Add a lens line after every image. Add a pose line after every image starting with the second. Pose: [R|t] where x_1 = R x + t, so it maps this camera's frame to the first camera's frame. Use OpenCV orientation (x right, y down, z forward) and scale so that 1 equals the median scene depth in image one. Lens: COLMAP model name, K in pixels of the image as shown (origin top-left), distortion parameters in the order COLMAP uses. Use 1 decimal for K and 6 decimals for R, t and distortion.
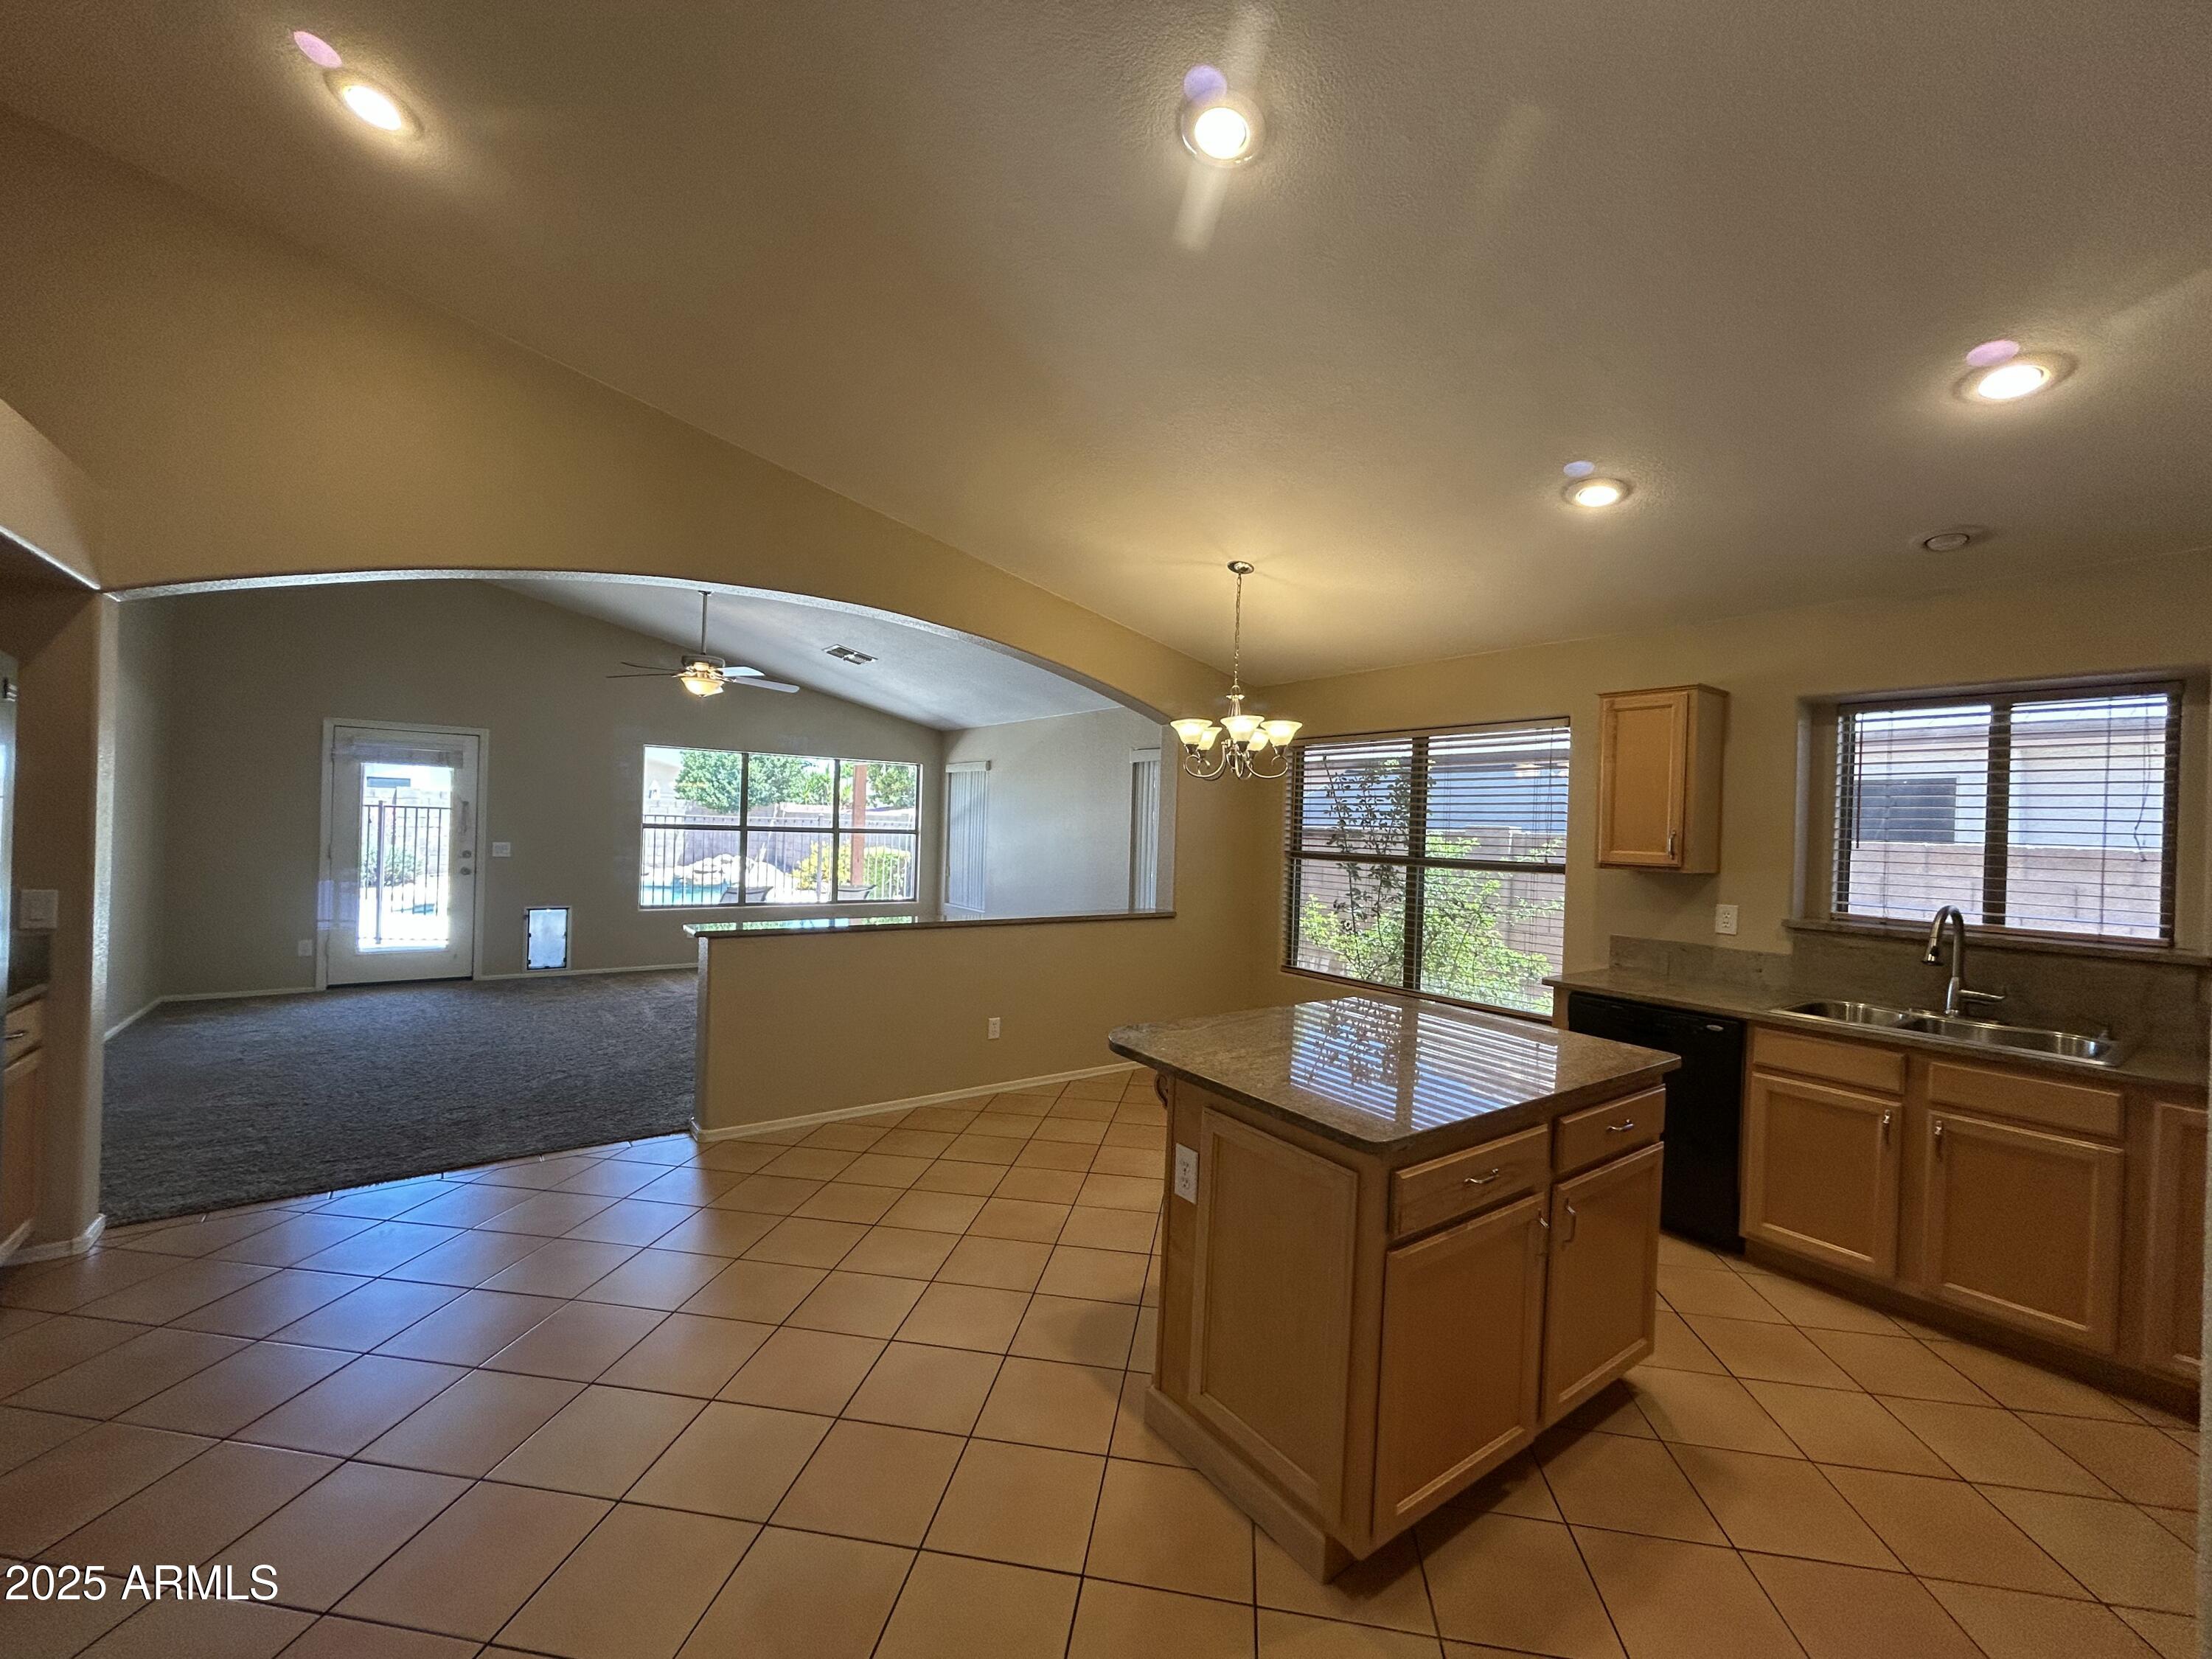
lens RADIAL K [[901.9, 0, 1110.4], [0, 901.9, 831.2], [0, 0, 1]] dist [0.000163, 0.001661]
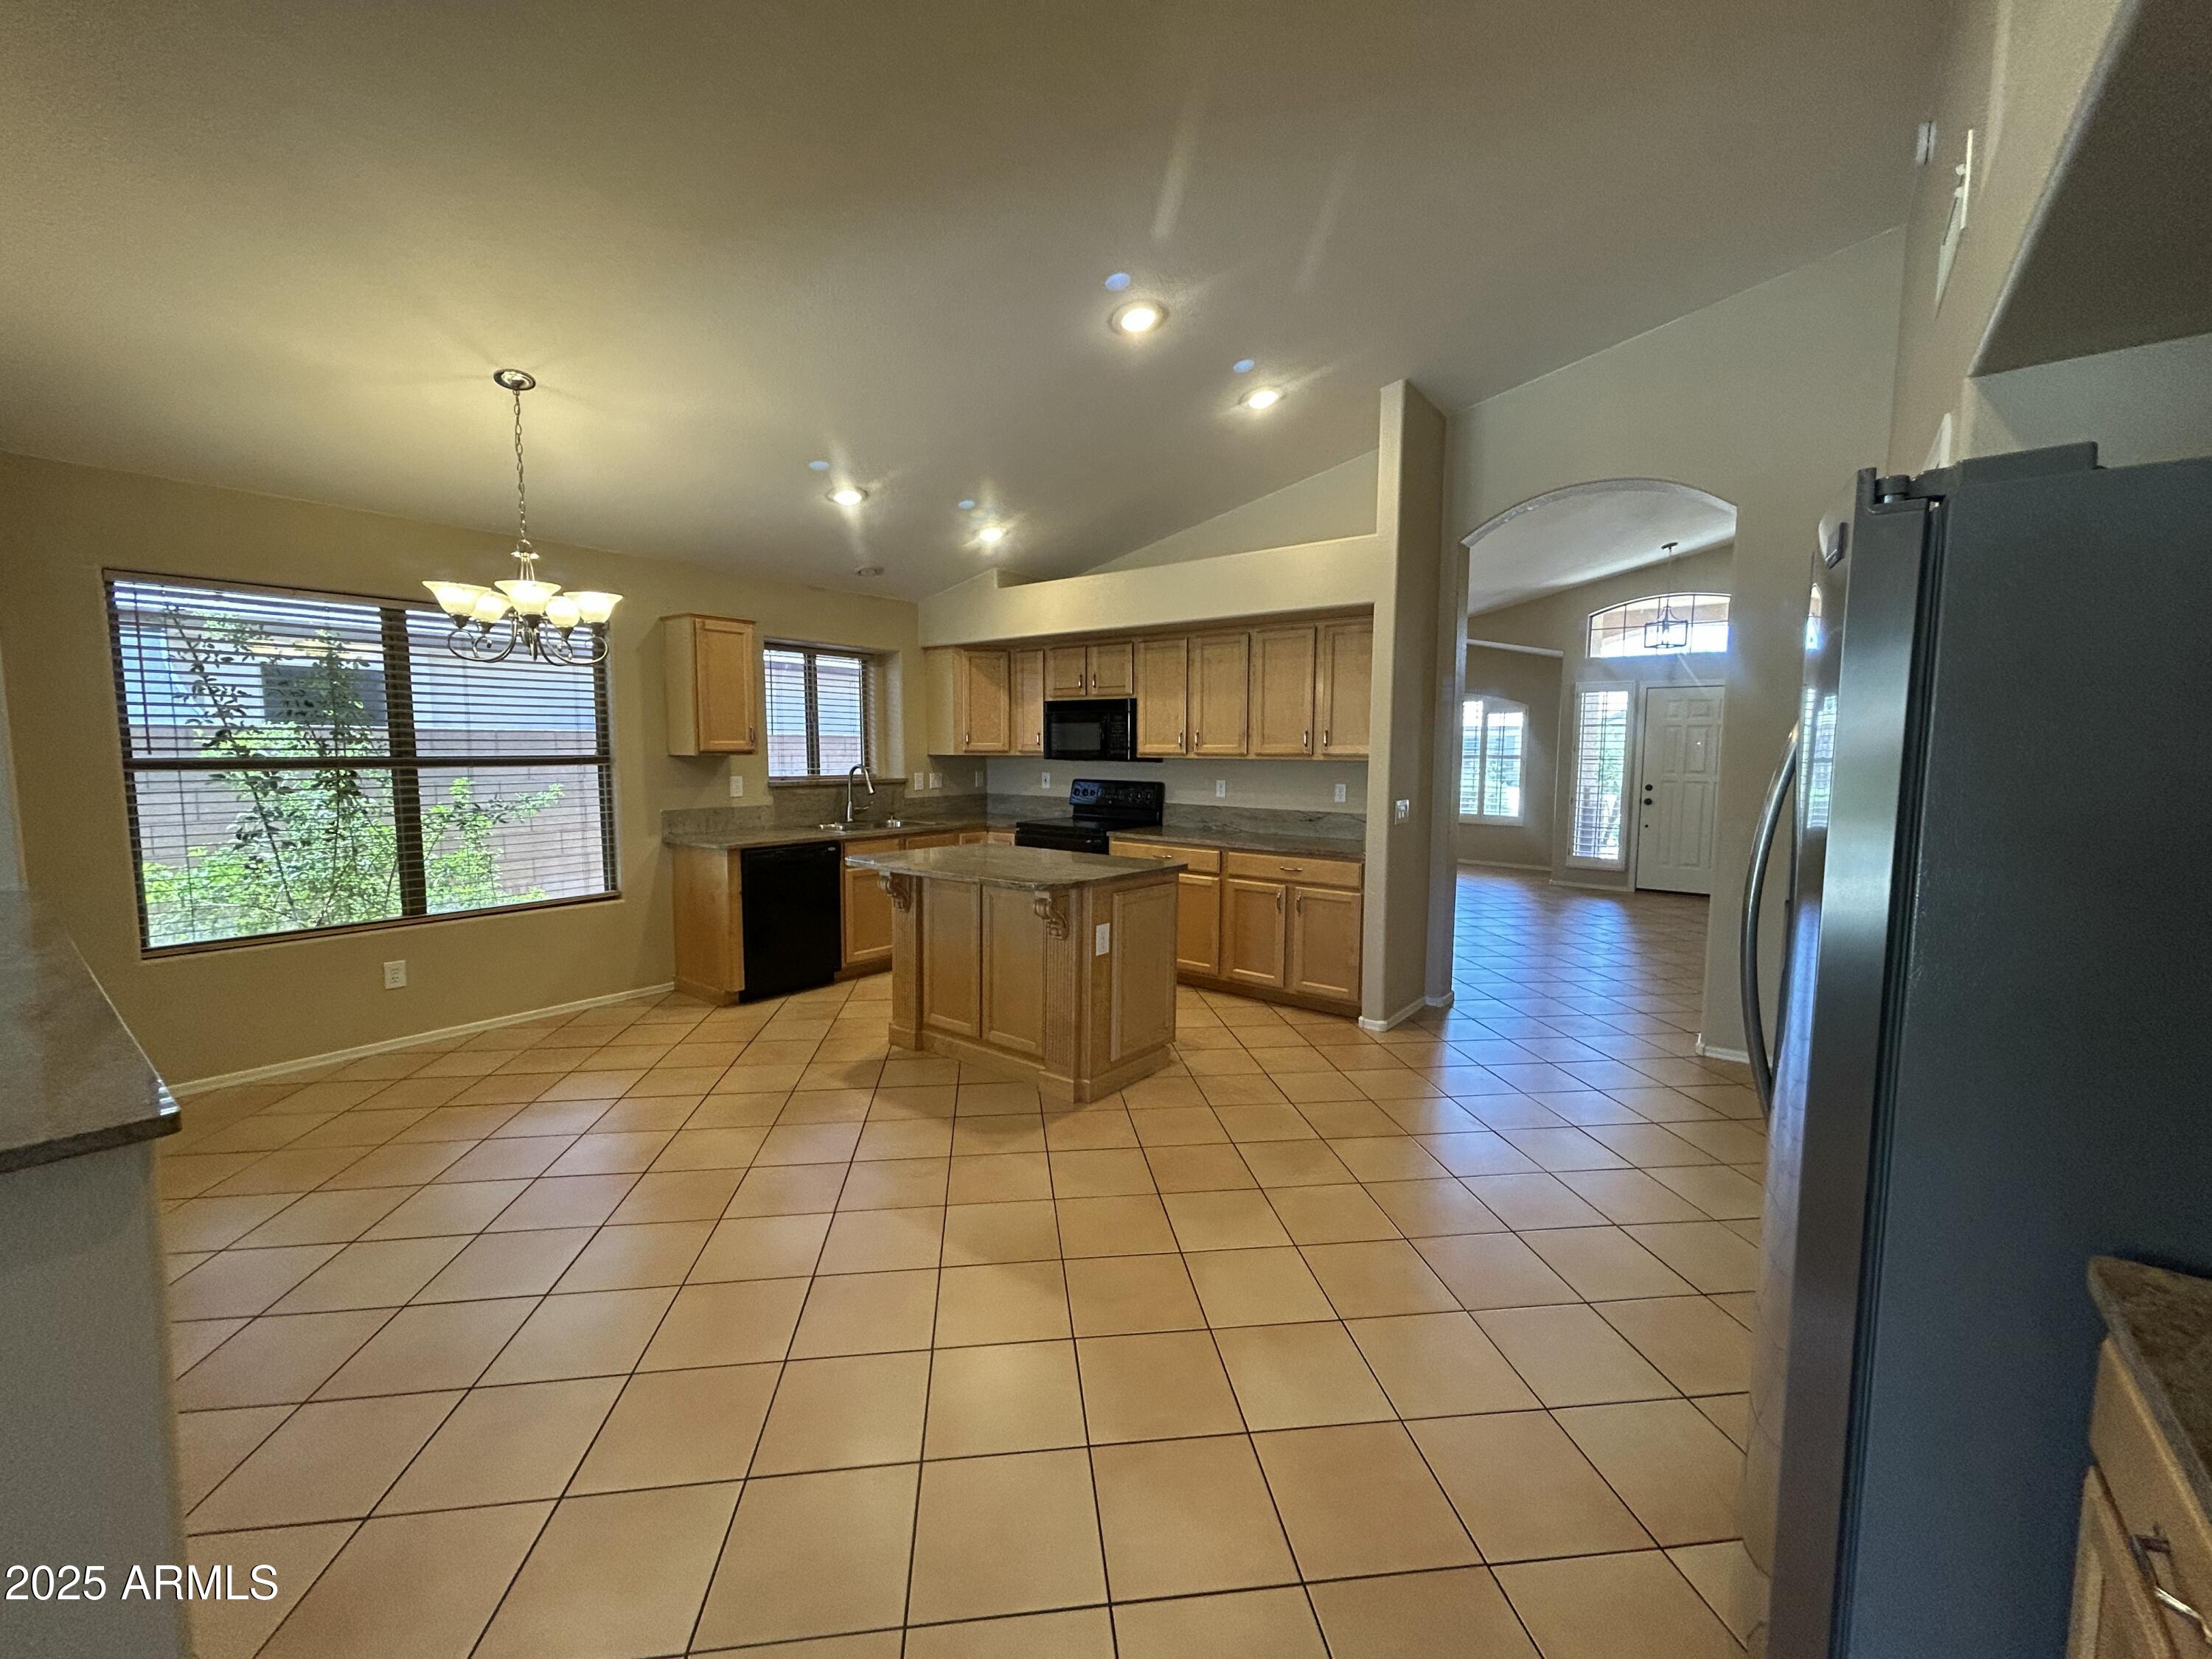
lens RADIAL K [[901.9, 0, 1107.3], [0, 901.9, 828.4], [0, 0, 1]] dist [0.000163, 0.001661]
pose [[-0.274497, -0.121653, 0.953862, -0.753446], [-0.007860, 0.992216, 0.124283, -0.017032], [-0.961556, 0.026618, -0.273316, 0.731036]]
